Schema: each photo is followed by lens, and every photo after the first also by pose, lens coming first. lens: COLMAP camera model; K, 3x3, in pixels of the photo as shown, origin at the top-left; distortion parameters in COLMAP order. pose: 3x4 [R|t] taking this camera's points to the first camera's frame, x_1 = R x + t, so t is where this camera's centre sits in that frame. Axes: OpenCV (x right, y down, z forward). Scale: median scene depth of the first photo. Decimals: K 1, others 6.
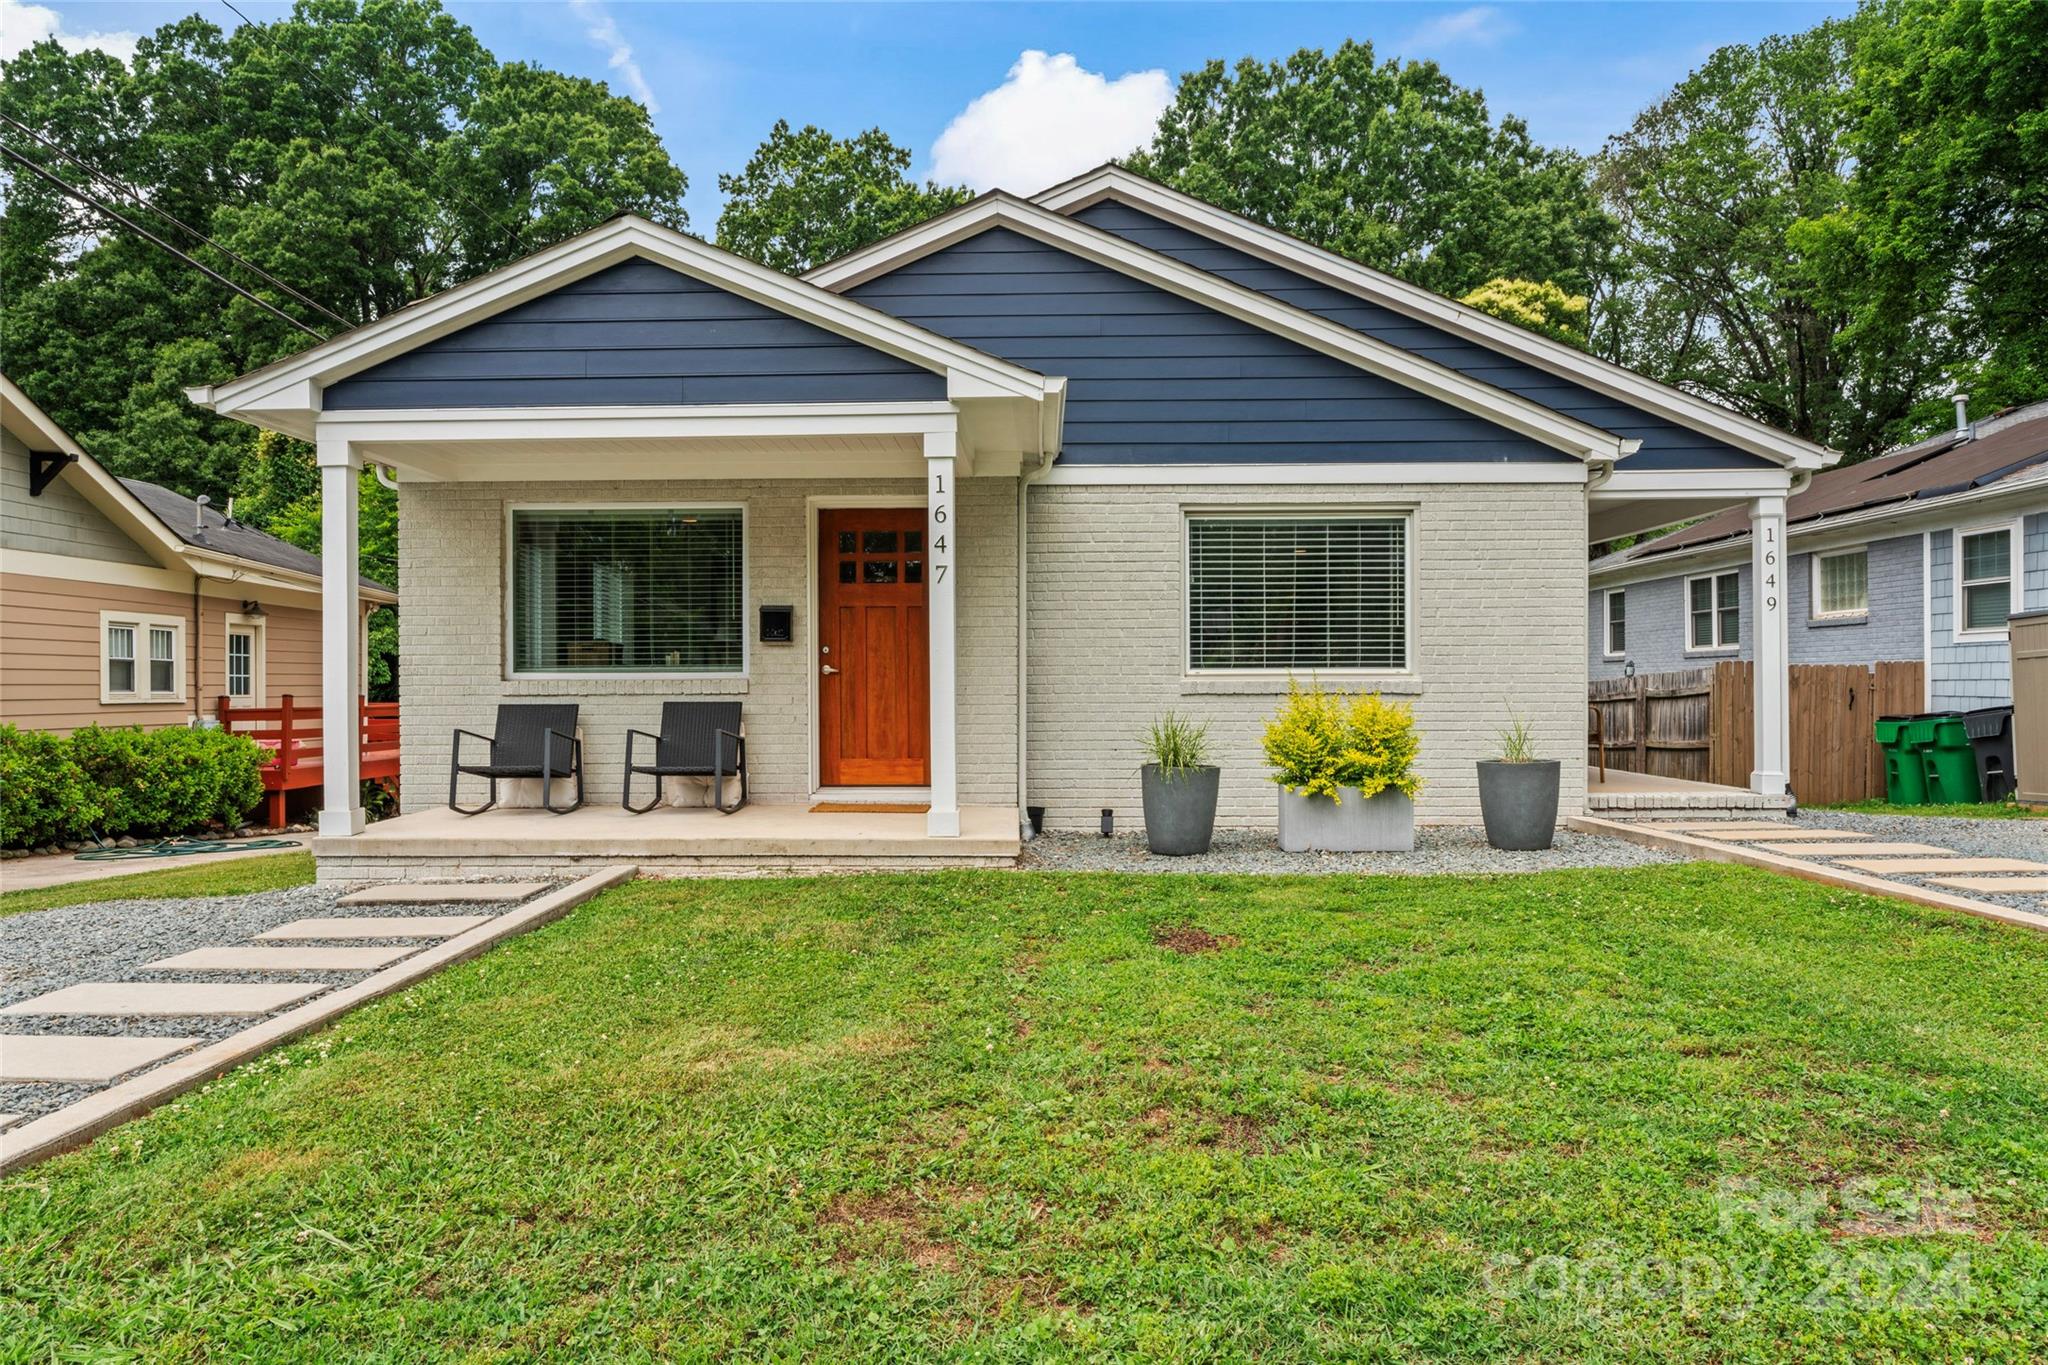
lens RADIAL K [[1359.2, 0, 1019.7], [0, 1359.2, 698.5], [0, 0, 1]] dist [0.003050, -0.001154]
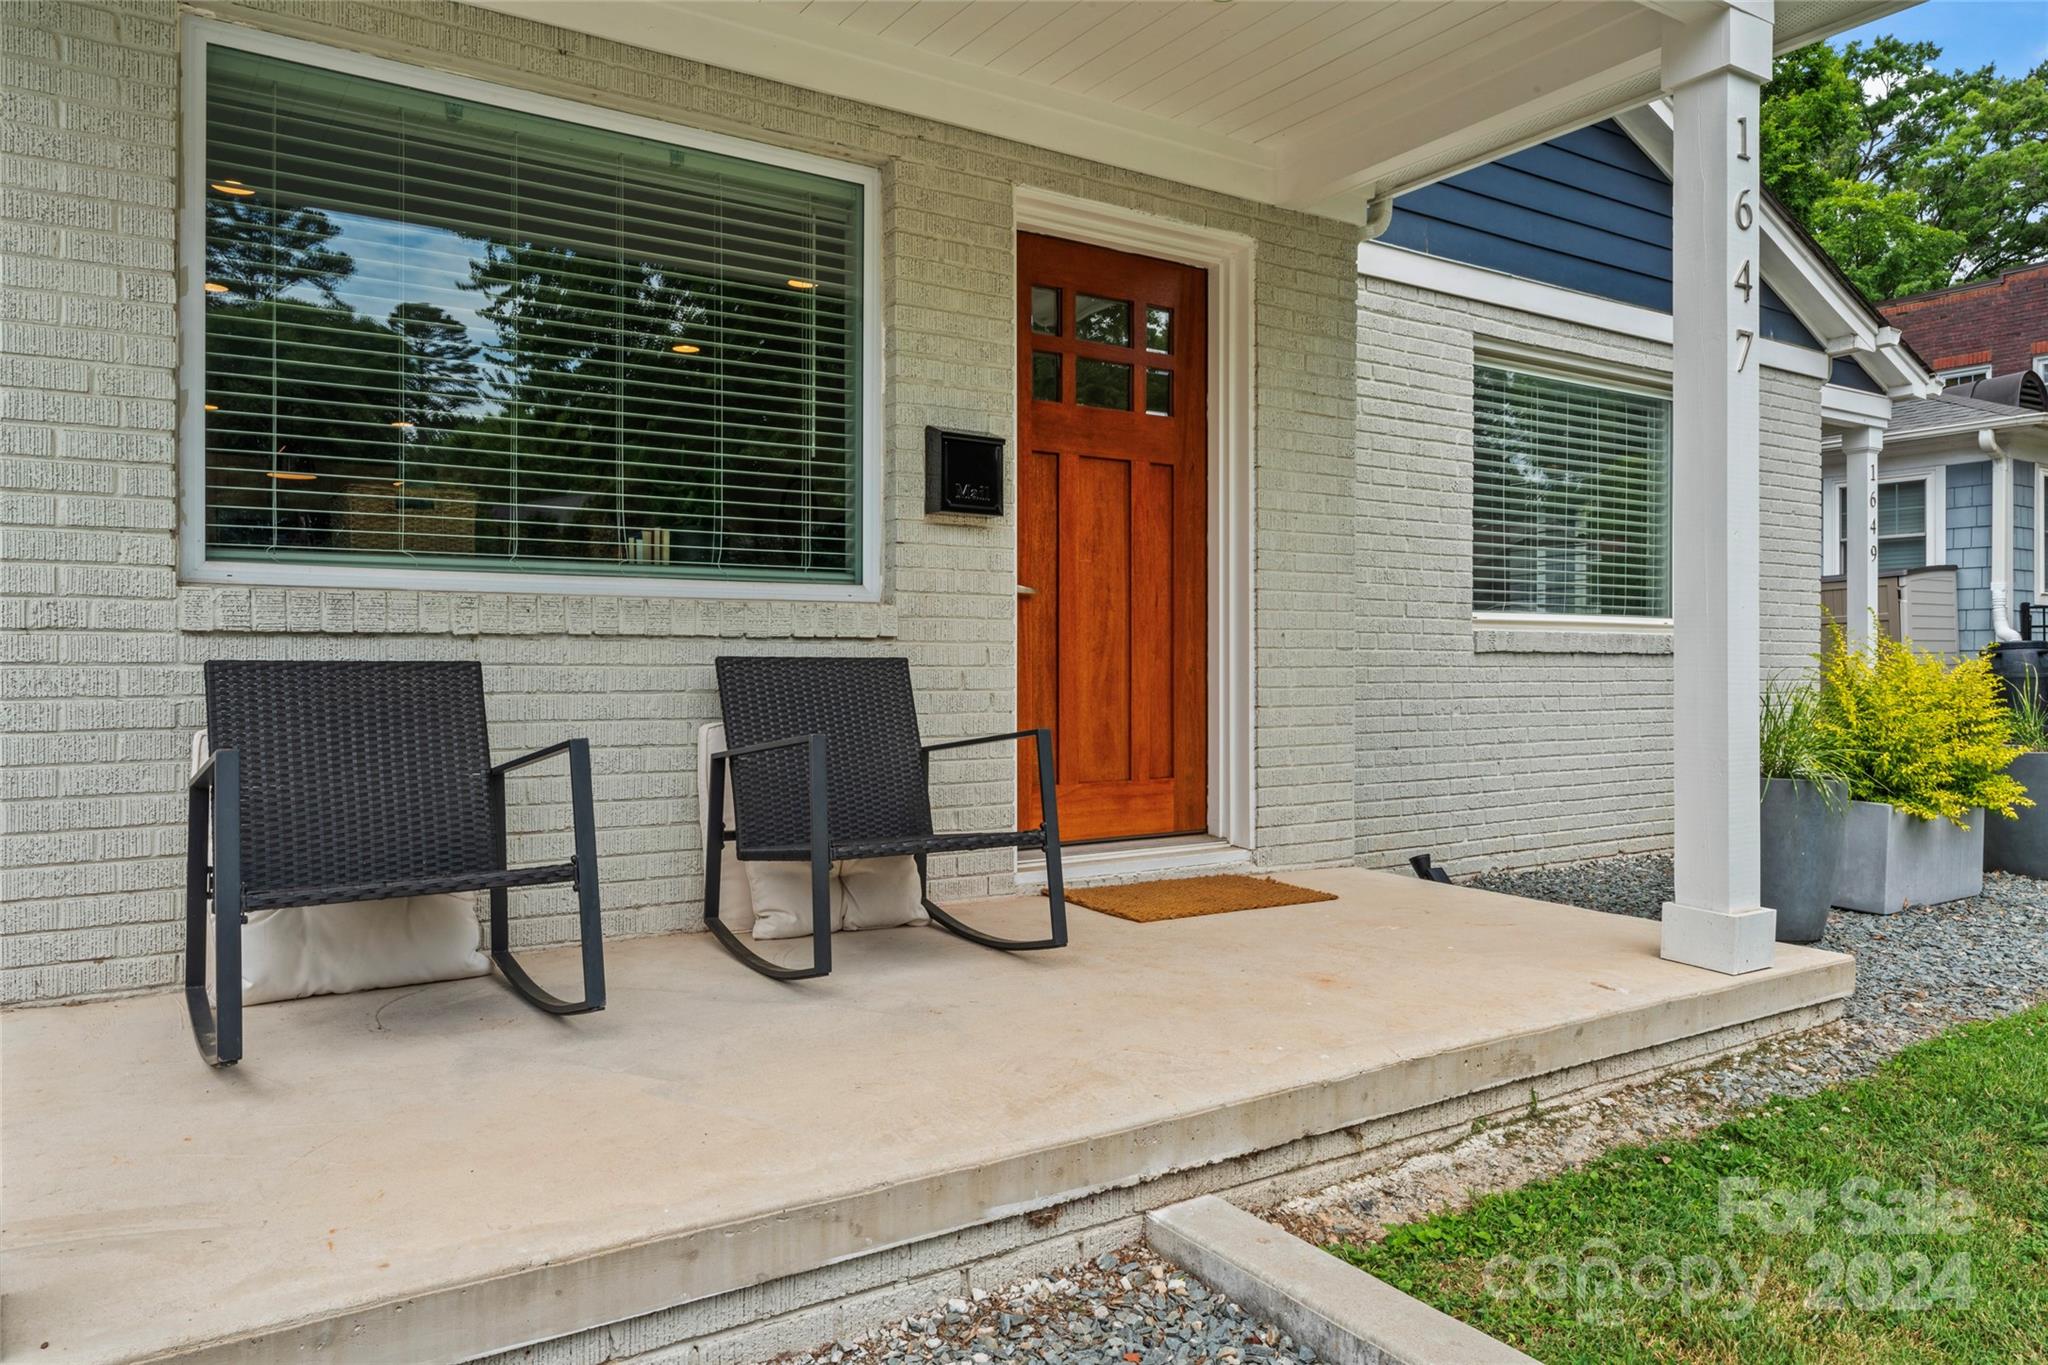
lens RADIAL K [[1353.6, 0, 1024.0], [0, 1353.6, 682.5], [0, 0, 1]] dist [0.006228, 0.001261]
pose [[0.832154, -0.002640, 0.554539, -0.377229], [0.002974, 0.999996, 0.000298, 0.009482], [-0.554537, 0.001401, 0.832158, 0.613966]]
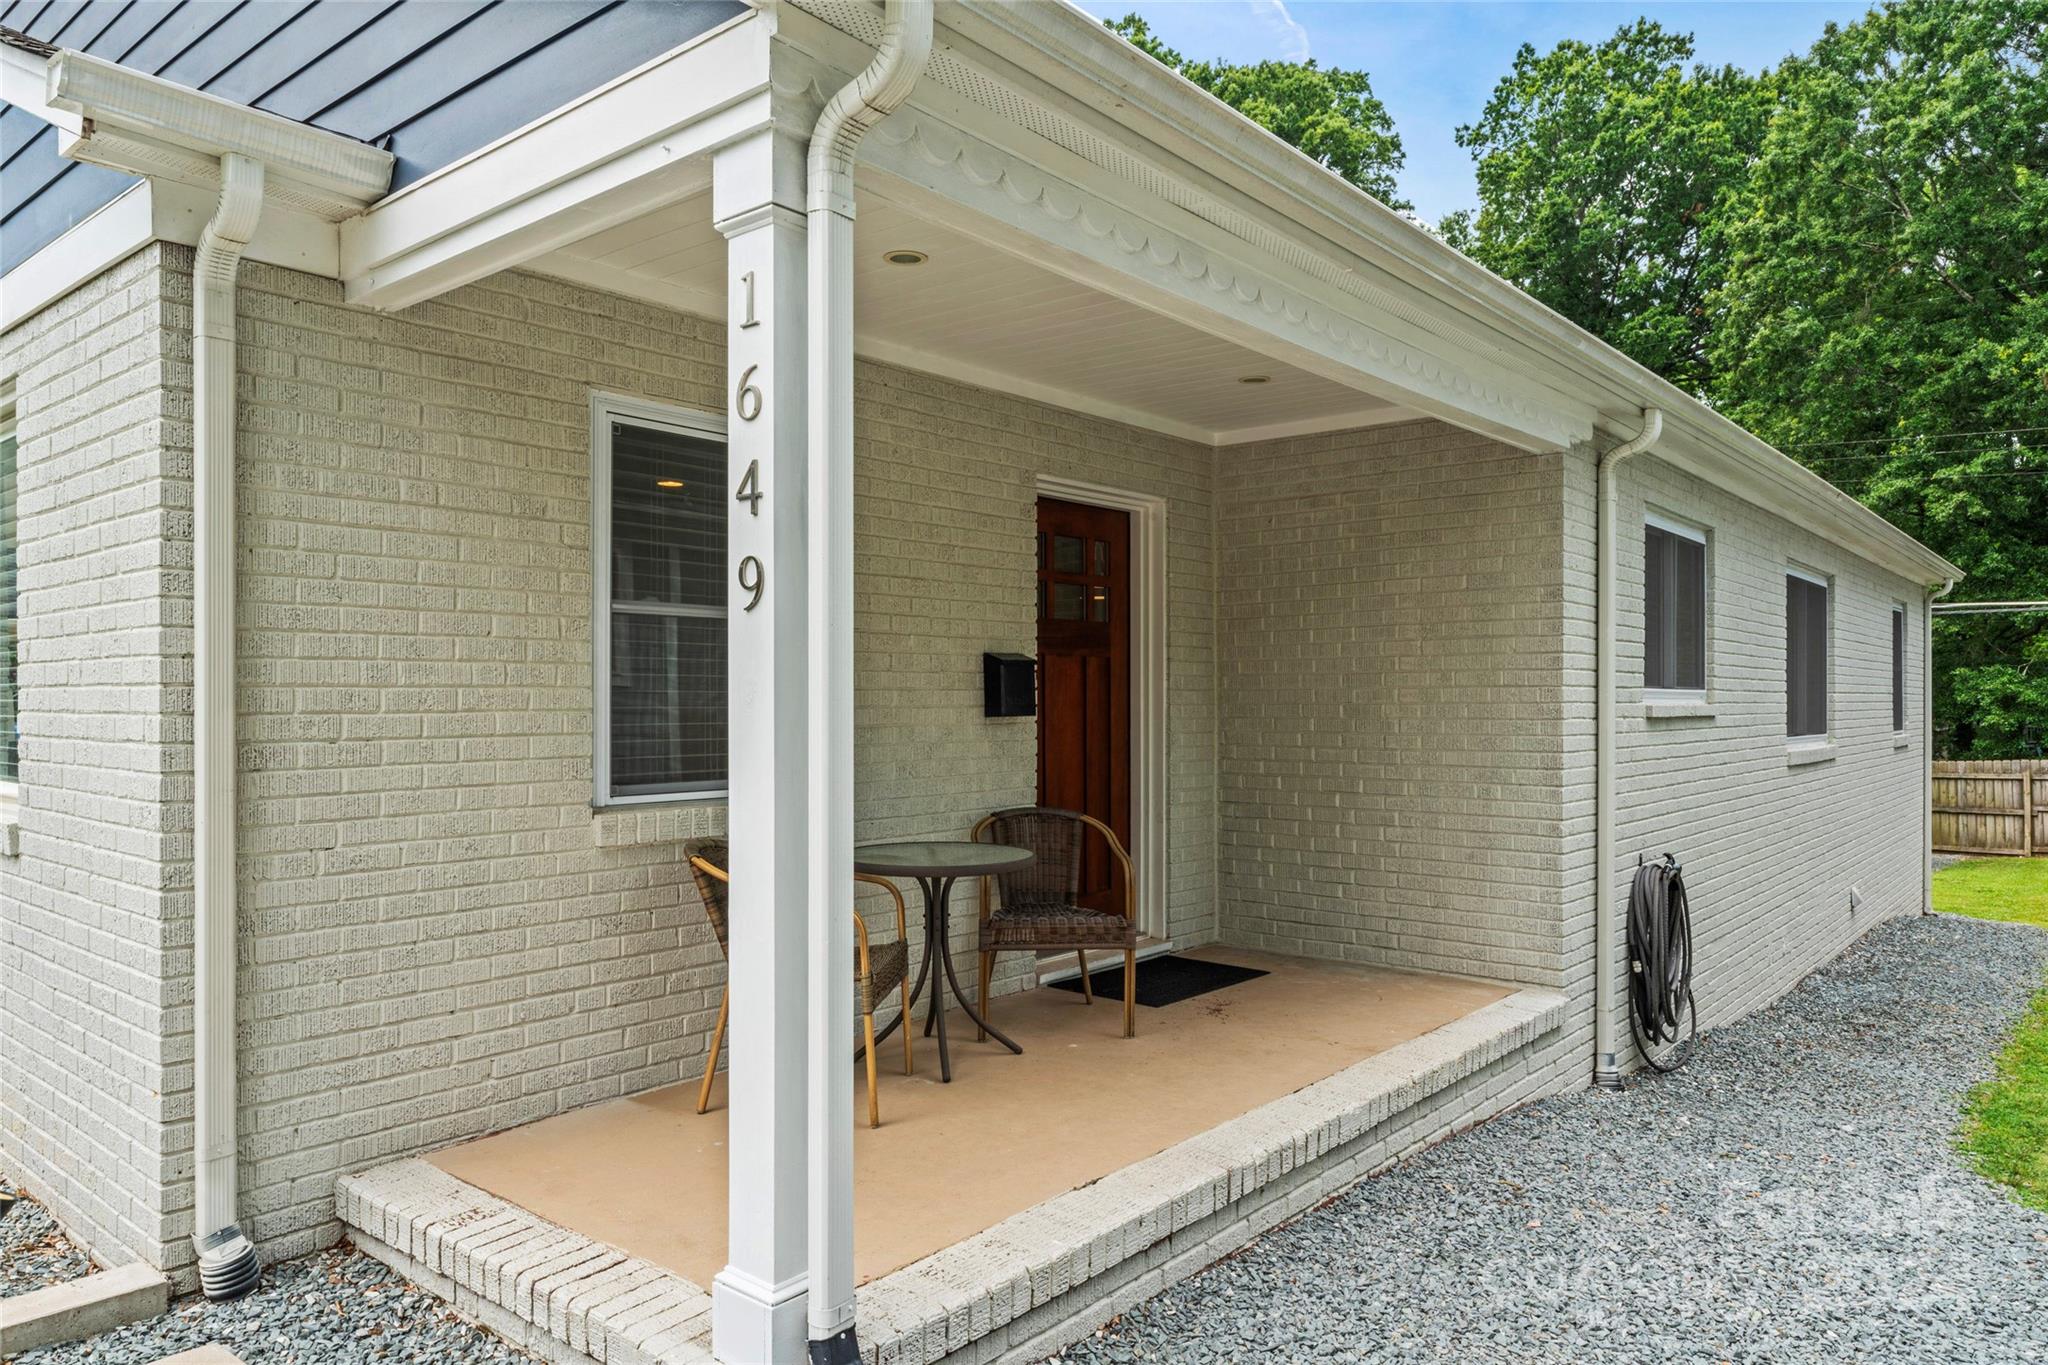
lens RADIAL K [[1359.9, 0, 1014.3], [0, 1359.9, 712.9], [0, 0, 1]] dist [-0.002711, 0.002724]
pose [[0.770392, 0.012802, -0.637442, 0.770101], [-0.012071, 0.999912, 0.005493, -0.050486], [0.637456, 0.003463, 0.770479, 0.878350]]
